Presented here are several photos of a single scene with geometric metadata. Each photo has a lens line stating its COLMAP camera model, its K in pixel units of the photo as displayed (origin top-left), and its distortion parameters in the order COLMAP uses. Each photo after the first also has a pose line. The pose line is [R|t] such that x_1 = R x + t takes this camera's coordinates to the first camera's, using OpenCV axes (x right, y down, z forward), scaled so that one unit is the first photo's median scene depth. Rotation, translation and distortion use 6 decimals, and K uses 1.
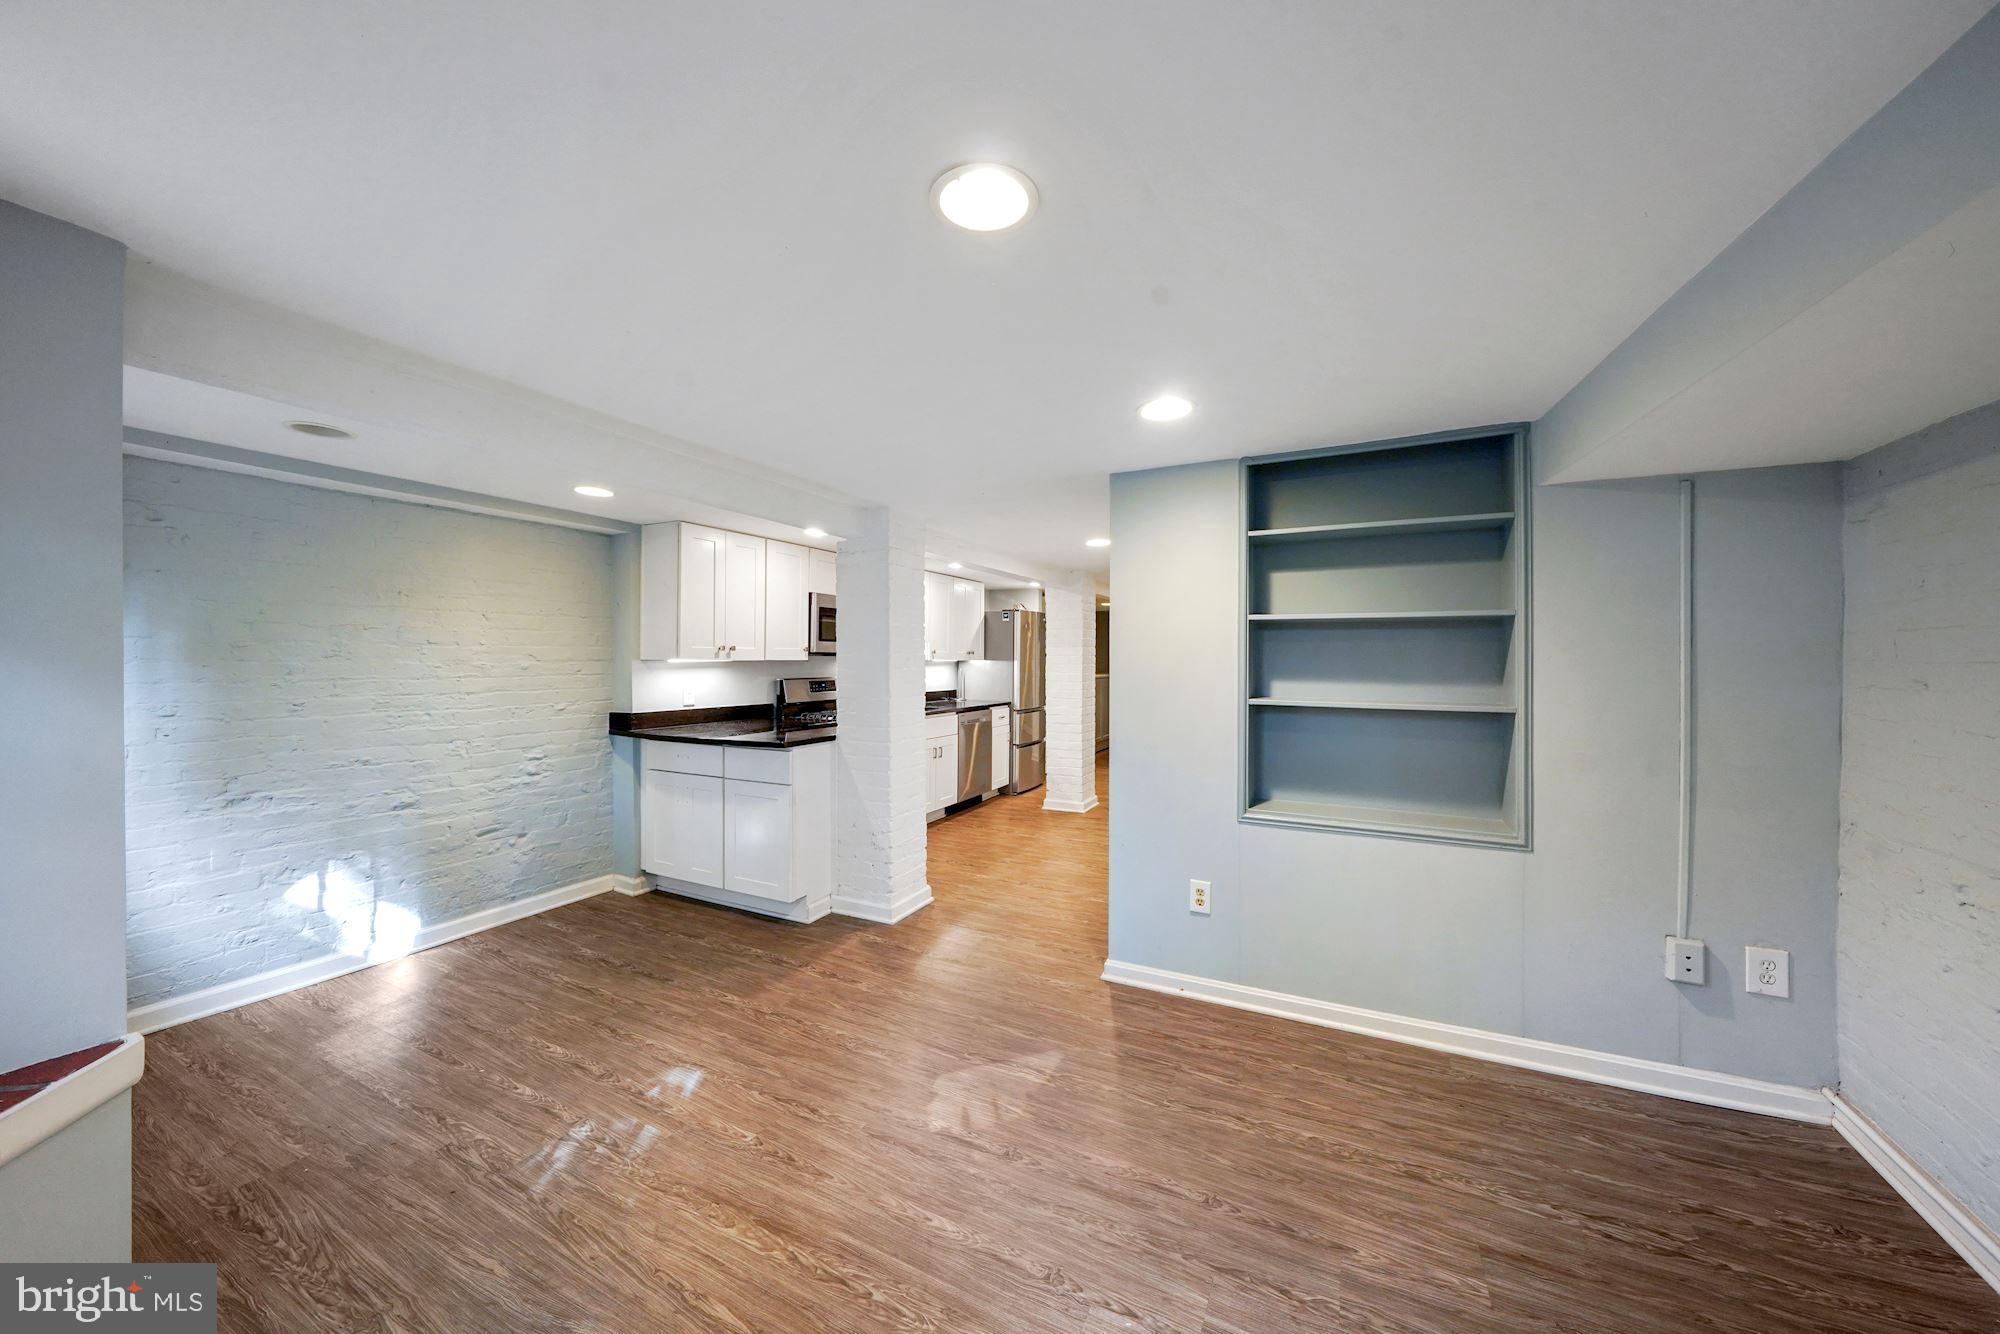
lens RADIAL K [[689.7, 0, 1003.9], [0, 689.7, 663.8], [0, 0, 1]] dist [-0.007528, -0.000252]
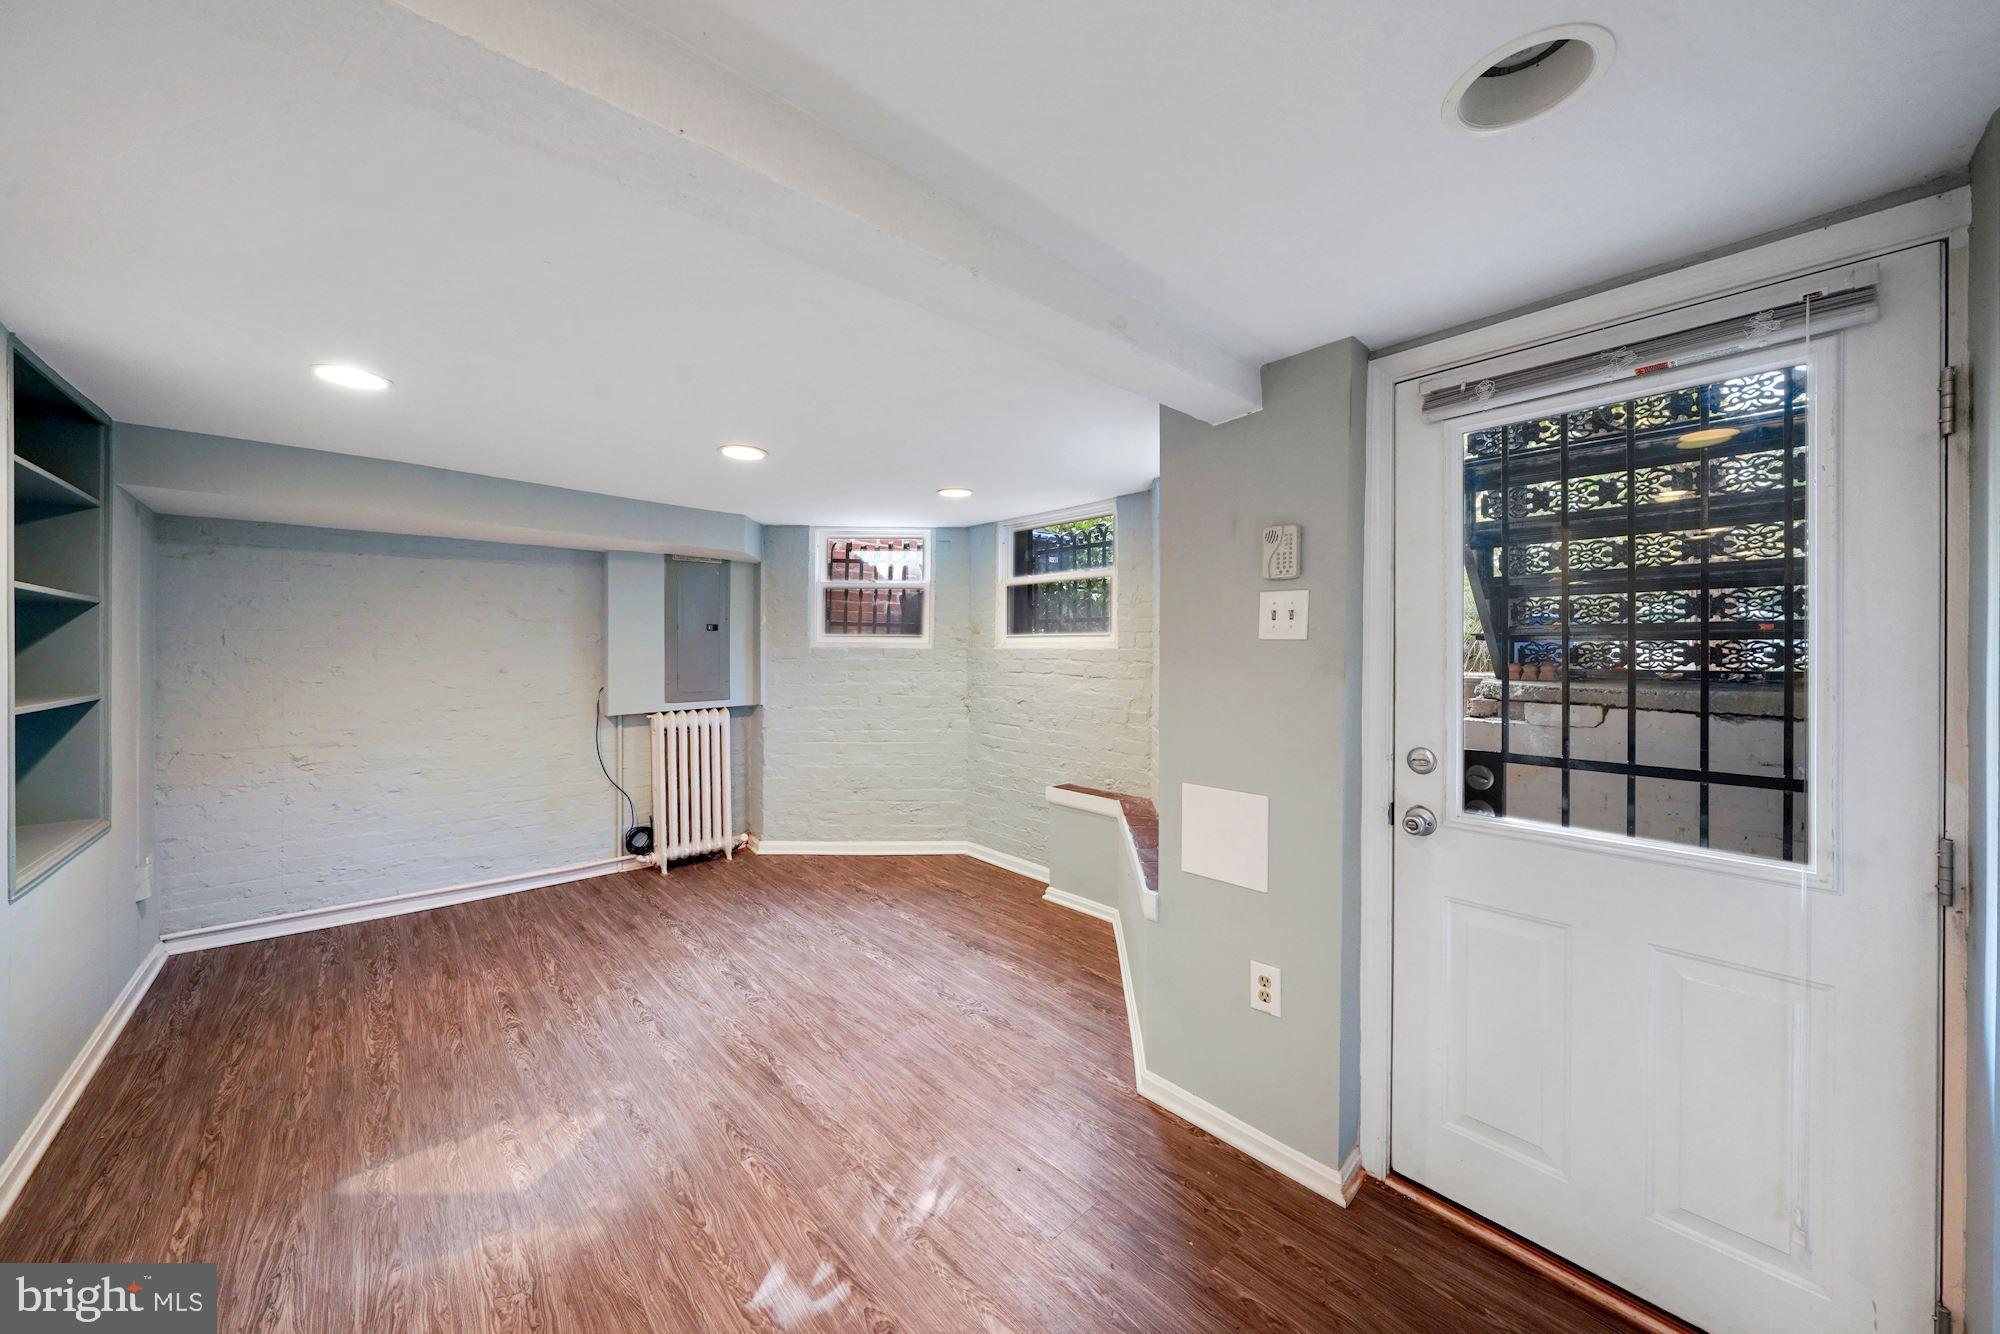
lens RADIAL K [[689.7, 0, 997.4], [0, 689.7, 654.5], [0, 0, 1]] dist [-0.007528, -0.000252]
pose [[-0.936330, -0.008773, 0.351012, -1.125119], [-0.004460, 0.999904, 0.013093, -0.014209], [-0.351093, 0.010694, -0.936280, 1.948766]]
